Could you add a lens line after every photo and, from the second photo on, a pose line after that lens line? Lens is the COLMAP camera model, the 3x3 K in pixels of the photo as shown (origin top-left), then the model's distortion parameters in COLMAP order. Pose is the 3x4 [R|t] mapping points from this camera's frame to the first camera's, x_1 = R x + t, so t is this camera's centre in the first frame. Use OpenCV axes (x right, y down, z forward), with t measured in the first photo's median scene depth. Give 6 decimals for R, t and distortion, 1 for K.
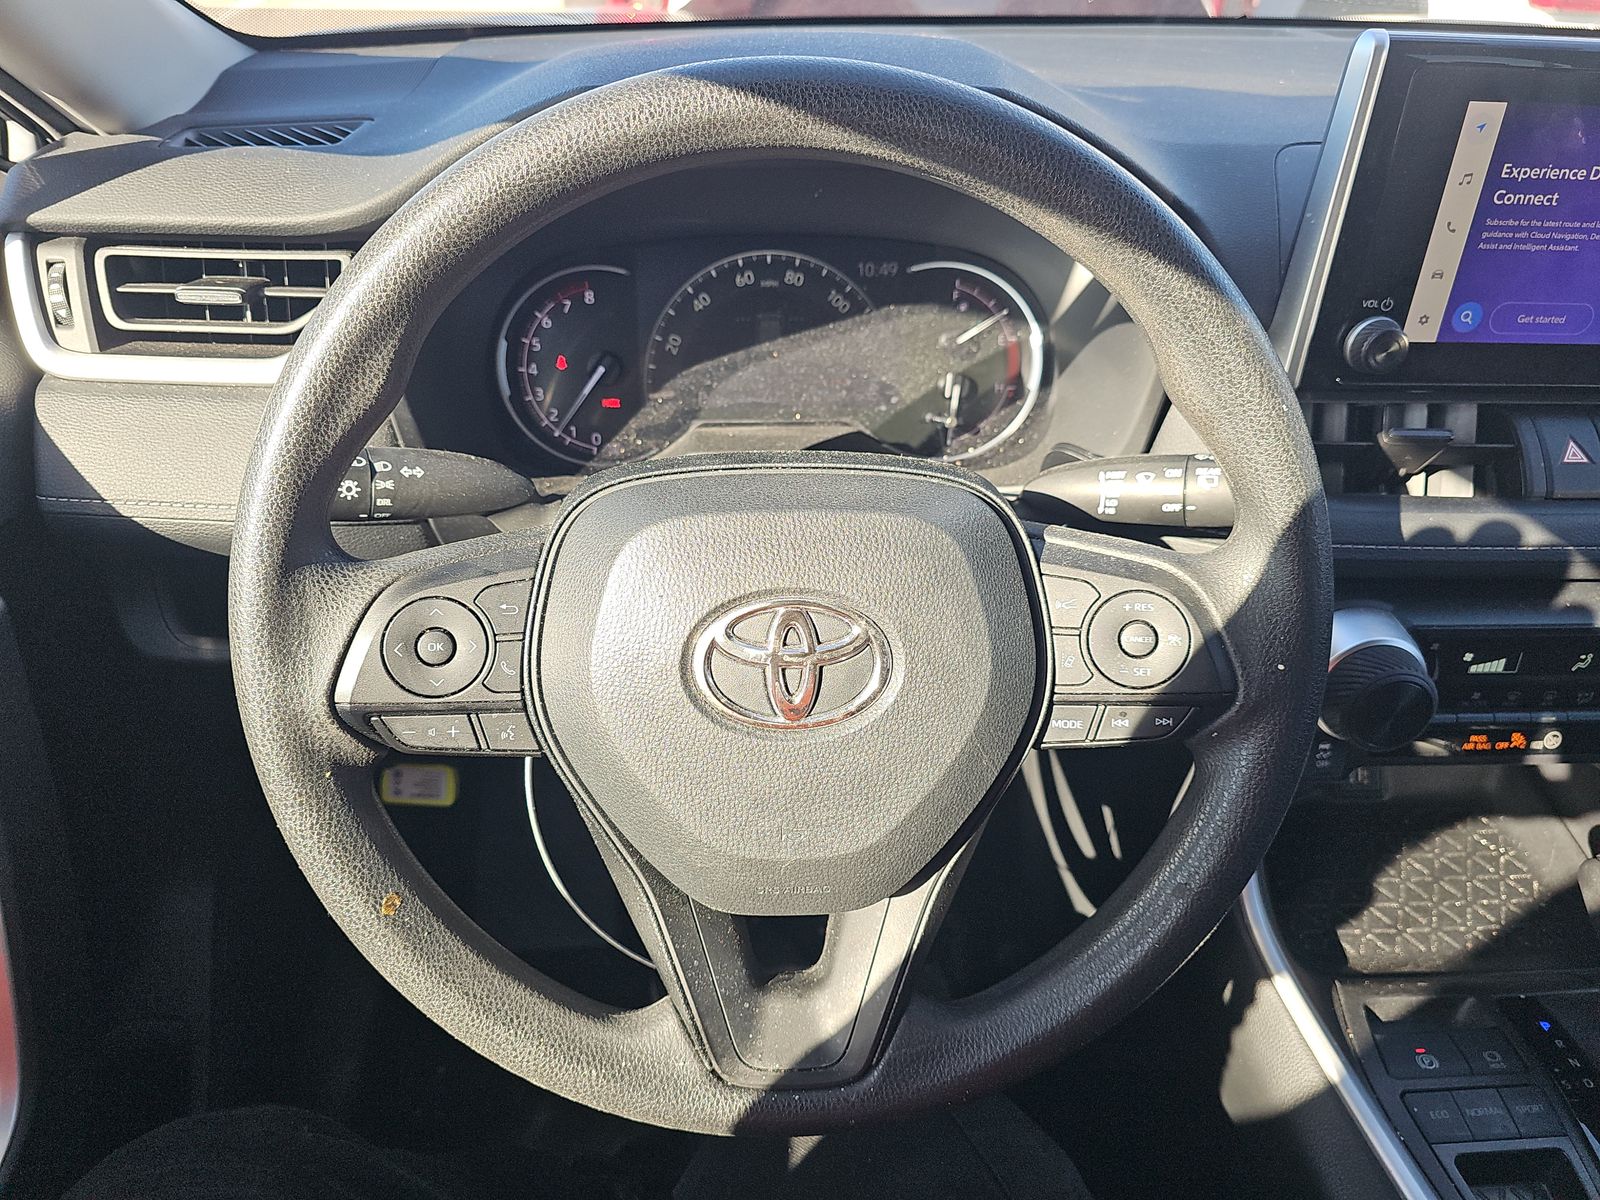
lens RADIAL K [[1074.6, 0, 797.9], [0, 1074.6, 597.0], [0, 0, 1]] dist [-0.004399, -0.006705]
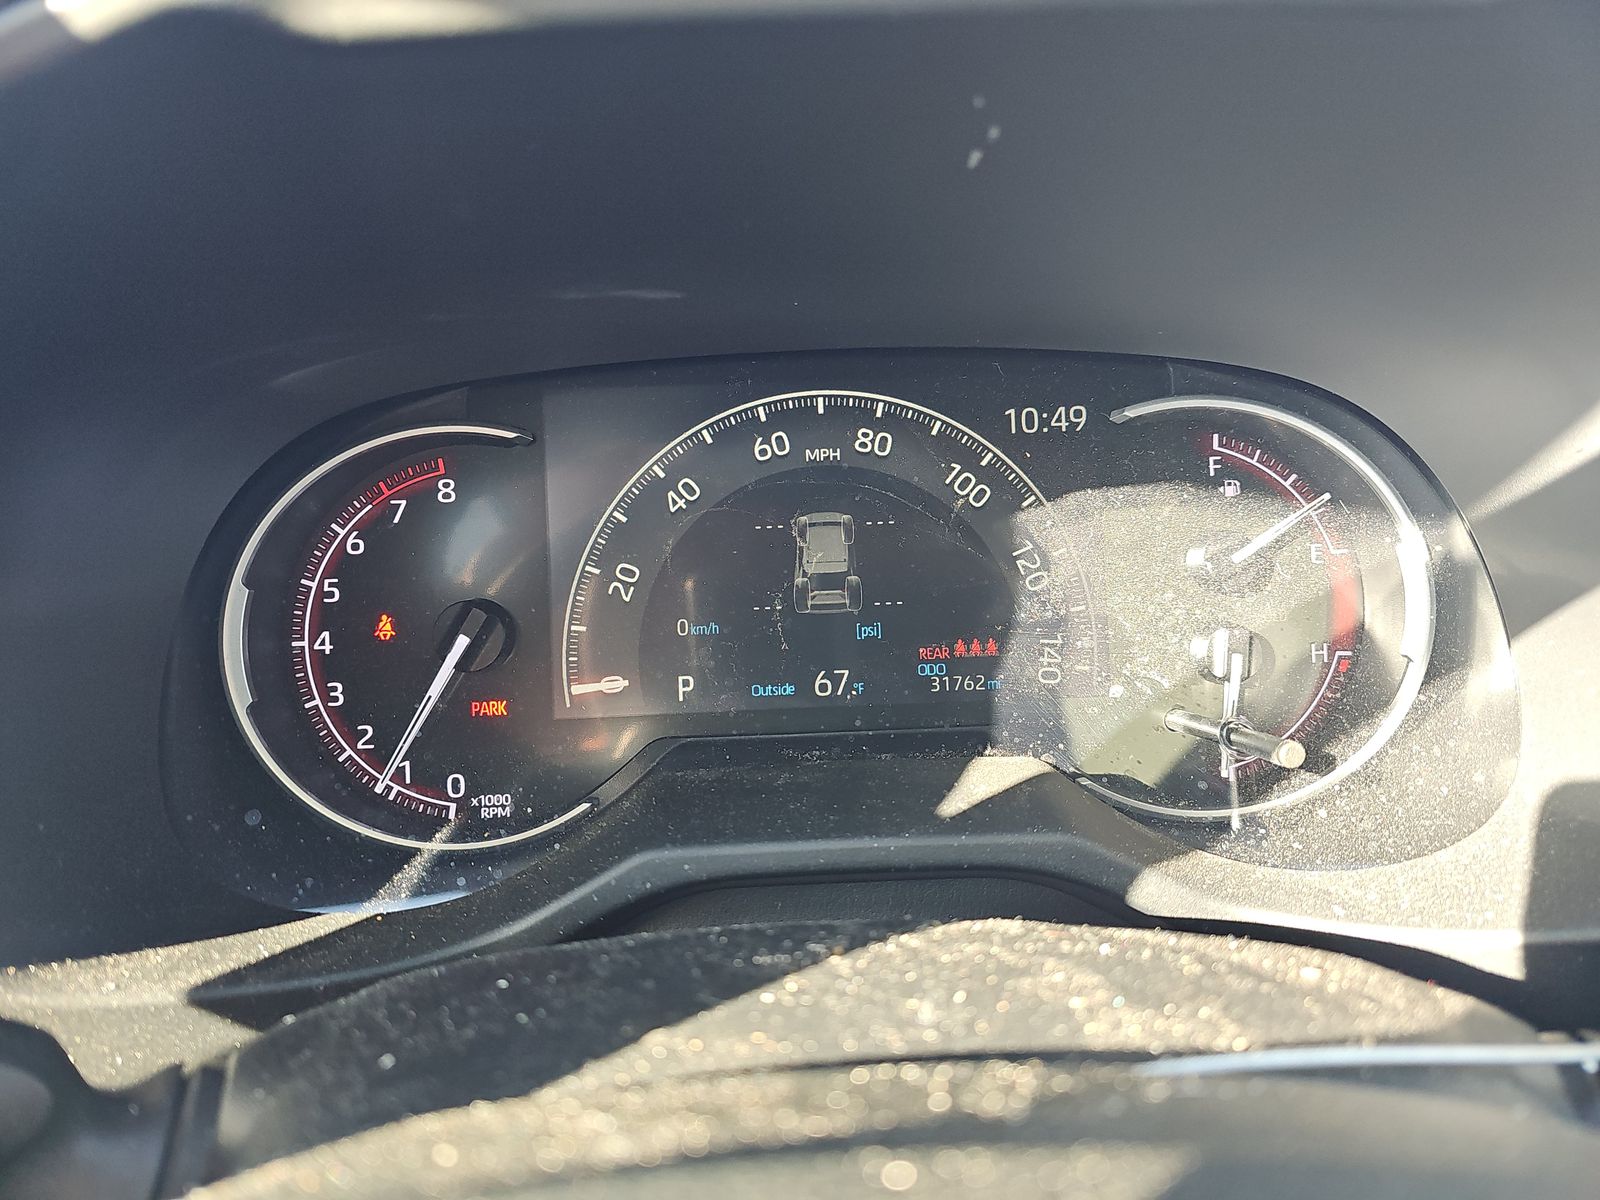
lens RADIAL K [[1087.9, 0, 802.4], [0, 1087.9, 597.2], [0, 0, 1]] dist [0.043372, -0.005125]
pose [[0.999611, -0.025942, -0.010219, -0.032338], [0.023545, 0.981701, -0.188968, -0.136928], [0.014934, 0.188654, 0.981930, 0.533330]]
